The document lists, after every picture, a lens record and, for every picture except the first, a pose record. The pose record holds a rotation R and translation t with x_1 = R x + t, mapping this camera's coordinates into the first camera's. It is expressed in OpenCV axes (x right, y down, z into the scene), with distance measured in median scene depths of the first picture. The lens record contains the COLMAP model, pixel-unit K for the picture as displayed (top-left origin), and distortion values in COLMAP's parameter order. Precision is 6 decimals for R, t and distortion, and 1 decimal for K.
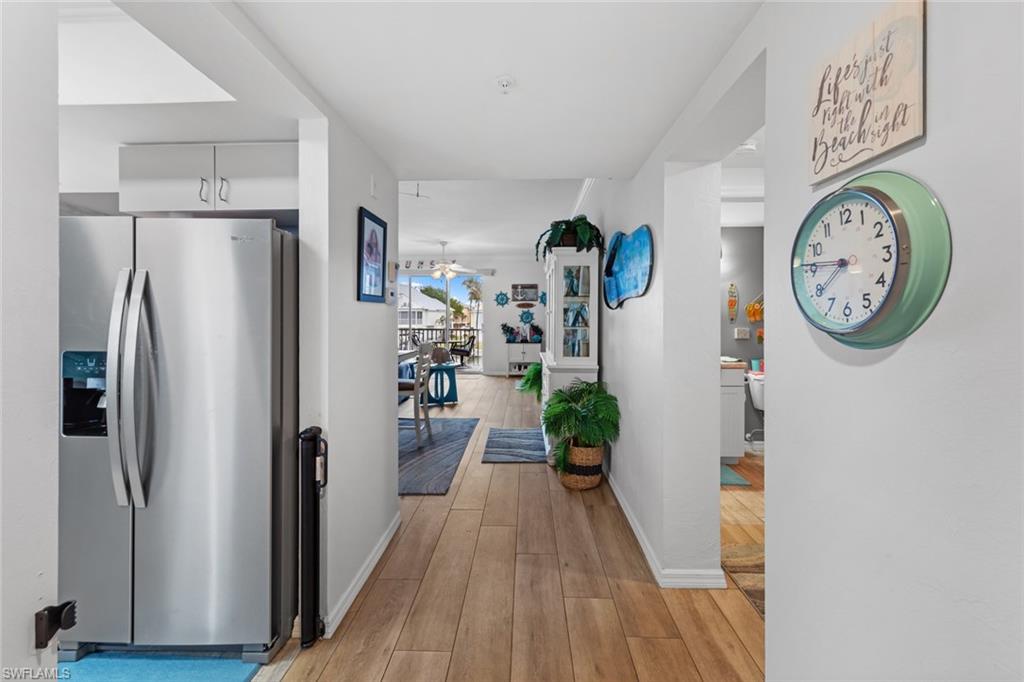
lens RADIAL K [[413.4, 0, 516.7], [0, 413.4, 320.5], [0, 0, 1]] dist [0.010489, 0.000055]
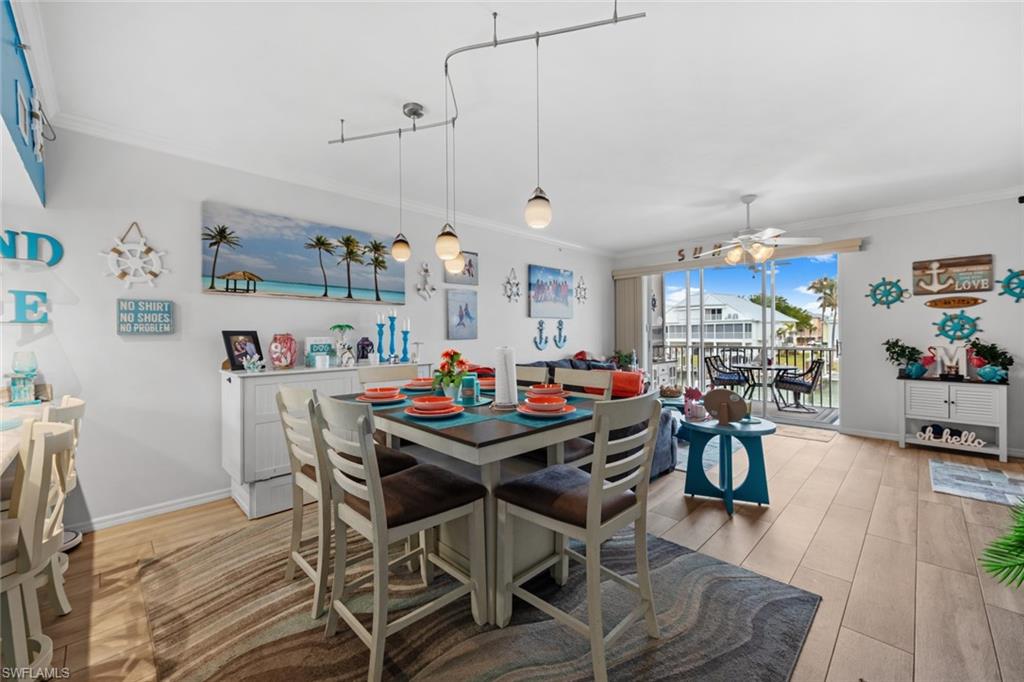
lens RADIAL K [[413.4, 0, 509.8], [0, 413.4, 336.7], [0, 0, 1]] dist [0.010489, 0.000055]
pose [[0.726599, -0.002548, -0.687057, -0.019339], [0.006224, 0.999977, 0.002874, -0.001338], [0.687034, -0.006364, 0.726598, 0.296868]]
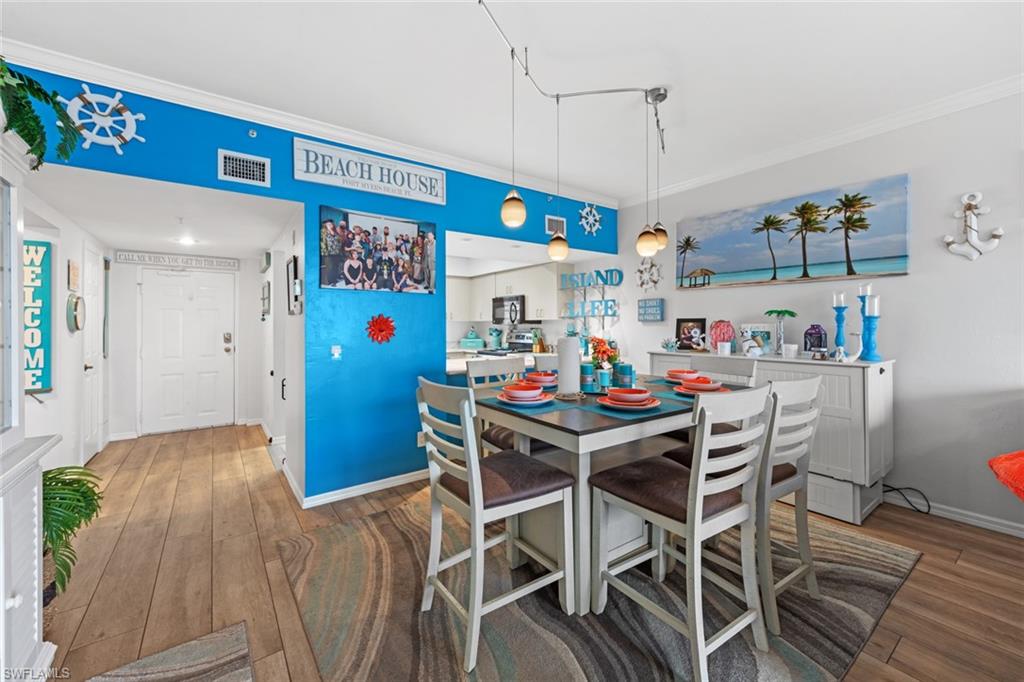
lens RADIAL K [[413.4, 0, 505.9], [0, 413.4, 321.4], [0, 0, 1]] dist [0.010489, 0.000055]
pose [[-0.802433, -0.001986, -0.596739, -0.013927], [0.002037, 0.999980, -0.006067, -0.001471], [0.596739, -0.006084, -0.802412, 0.577538]]
